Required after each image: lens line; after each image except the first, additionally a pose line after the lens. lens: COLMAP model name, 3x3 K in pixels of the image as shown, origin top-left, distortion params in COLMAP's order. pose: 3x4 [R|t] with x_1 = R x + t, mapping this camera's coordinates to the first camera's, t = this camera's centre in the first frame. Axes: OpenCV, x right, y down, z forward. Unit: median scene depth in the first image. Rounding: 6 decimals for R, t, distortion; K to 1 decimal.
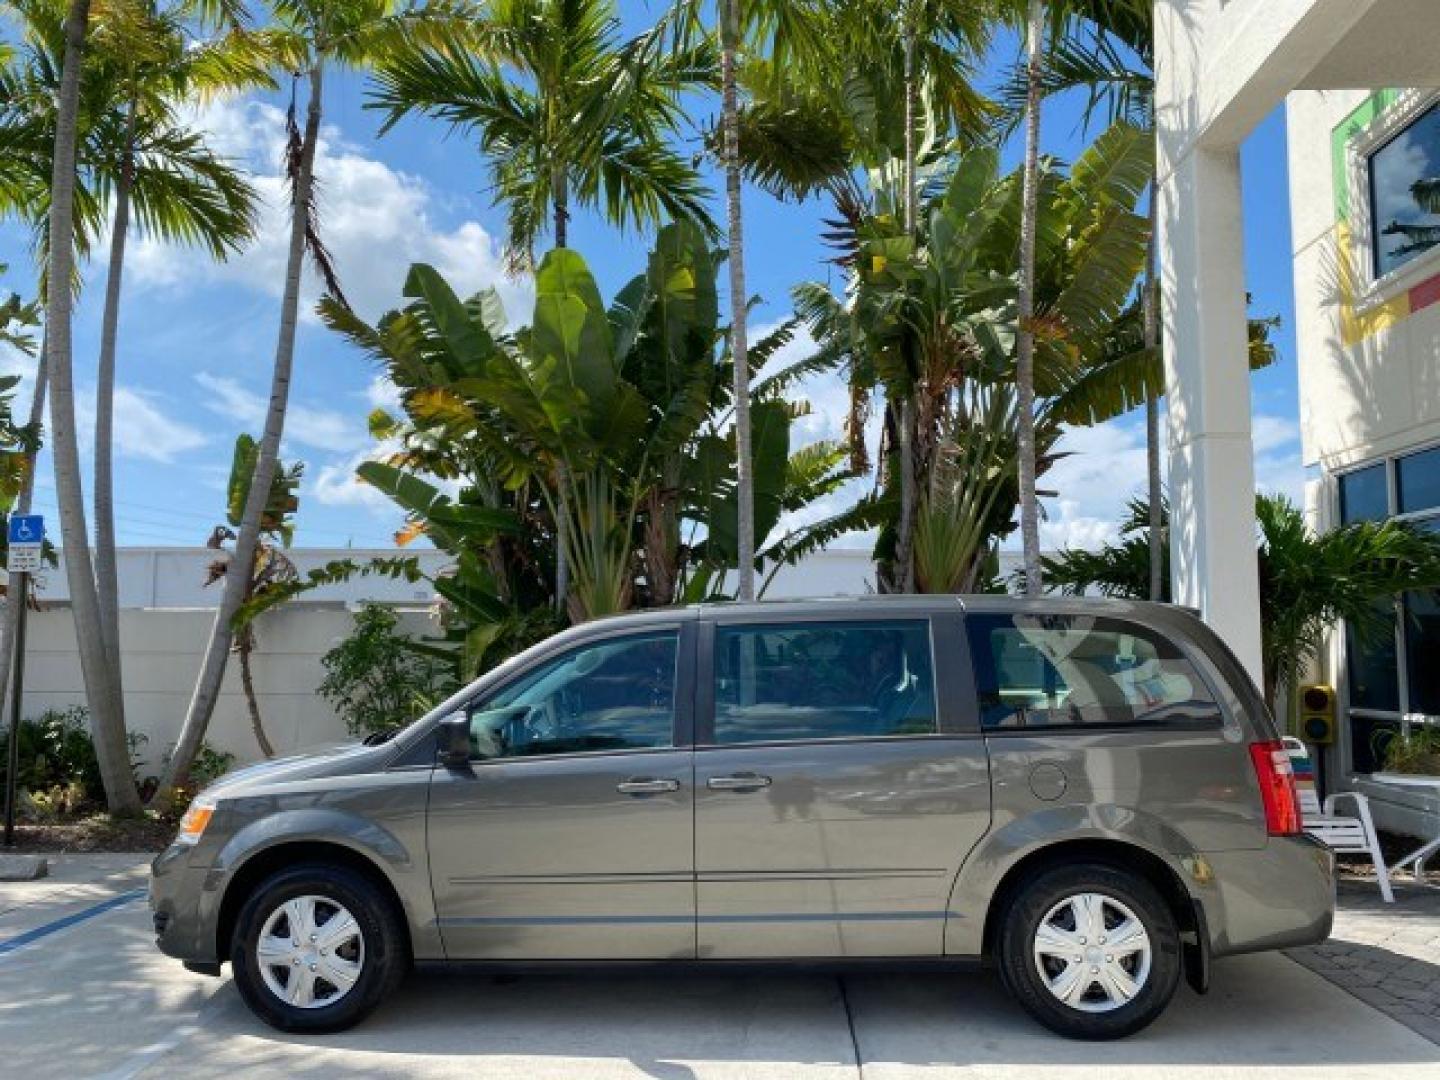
lens RADIAL K [[1105.2, 0, 708.4], [0, 1105.2, 541.0], [0, 0, 1]] dist [0.019712, -0.017471]
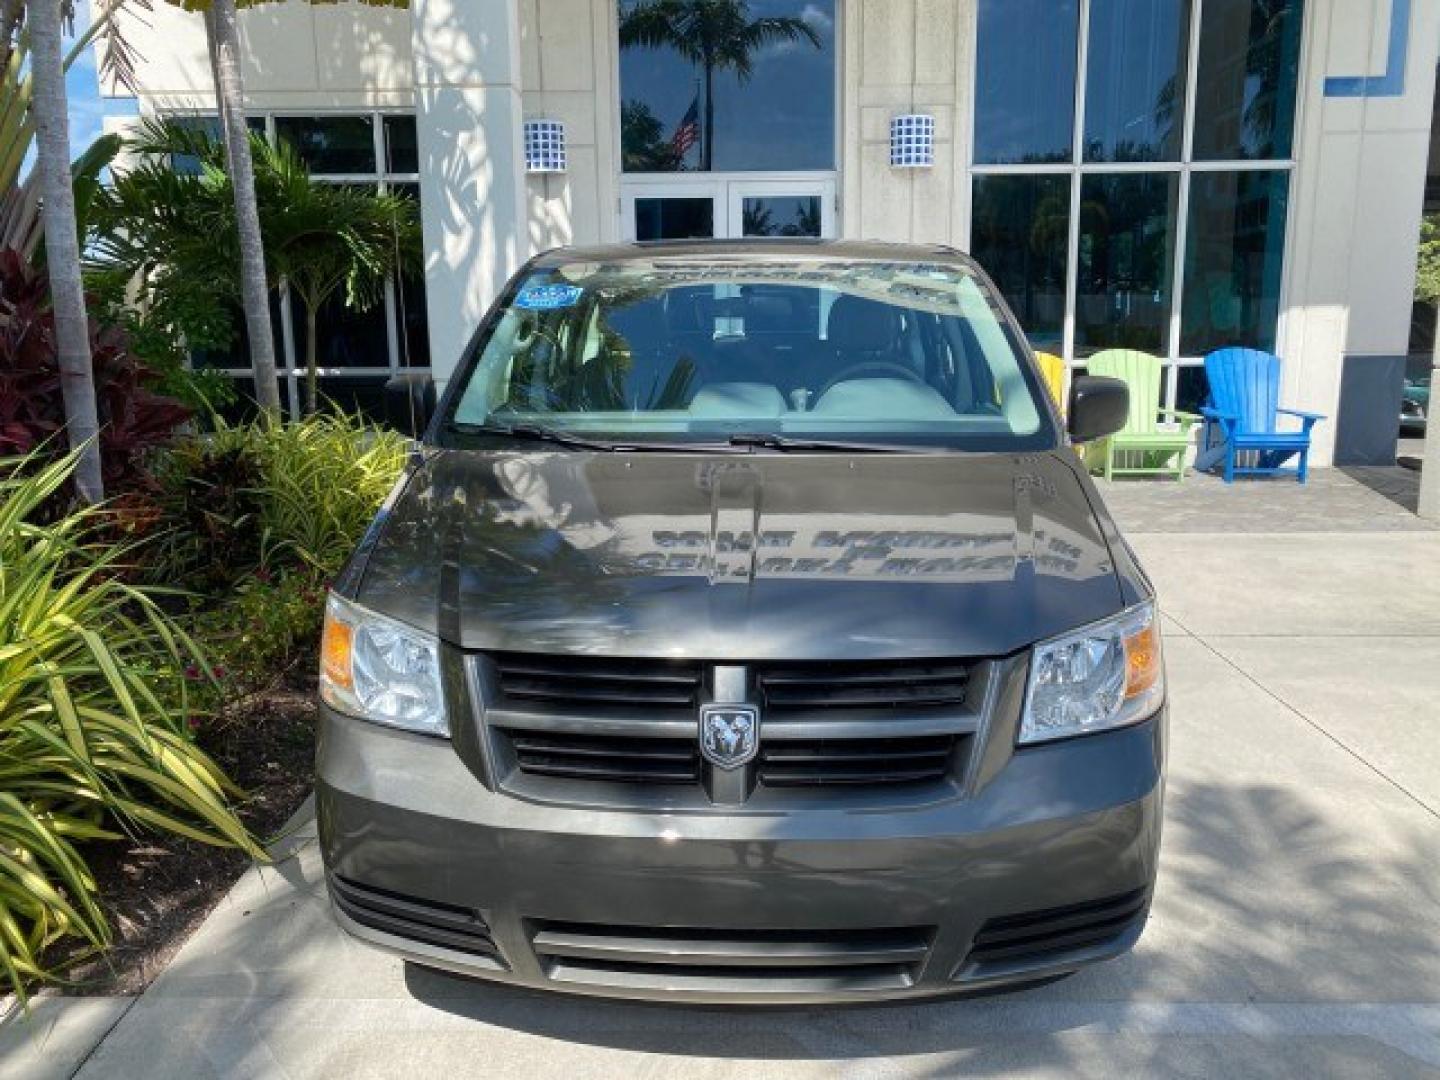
lens RADIAL K [[1105.2, 0, 715.2], [0, 1105.2, 537.9], [0, 0, 1]] dist [0.019712, -0.017471]
pose [[-0.016660, -0.204971, 0.978626, -0.452666], [-0.083201, 0.975652, 0.202932, 0.061785], [-0.996394, -0.078041, -0.033308, 0.598102]]
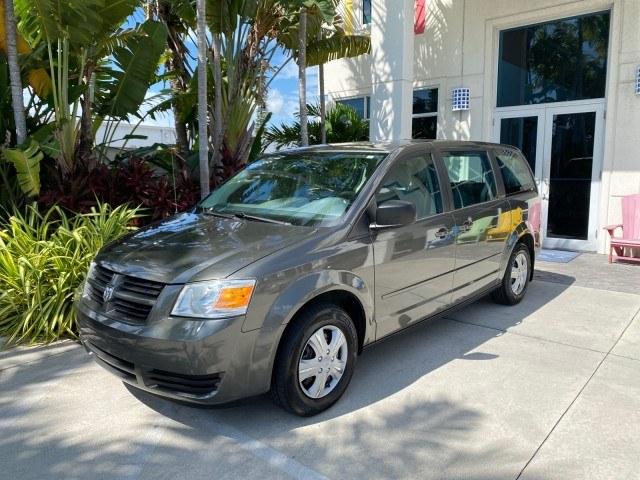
lens RADIAL K [[491.2, 0, 316.2], [0, 491.2, 236.7], [0, 0, 1]] dist [0.019712, -0.017471]
pose [[0.636383, -0.108833, 0.763657, -0.410795], [-0.065424, 0.978814, 0.194017, 0.034560], [-0.768594, -0.173431, 0.615780, 0.296969]]
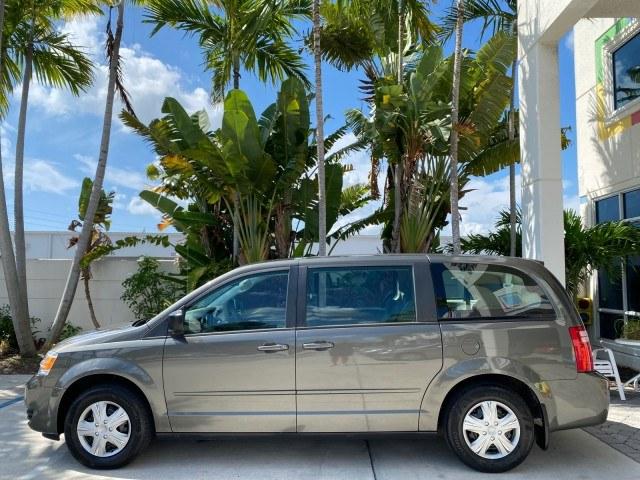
lens RADIAL K [[491.2, 0, 314.8], [0, 491.2, 239.4], [0, 0, 1]] dist [0.019712, -0.017471]
pose [[0.999791, 0.007168, 0.019136, 0.001442], [-0.007472, 0.999846, 0.015855, 0.004835], [-0.019020, -0.015994, 0.999691, 0.050200]]
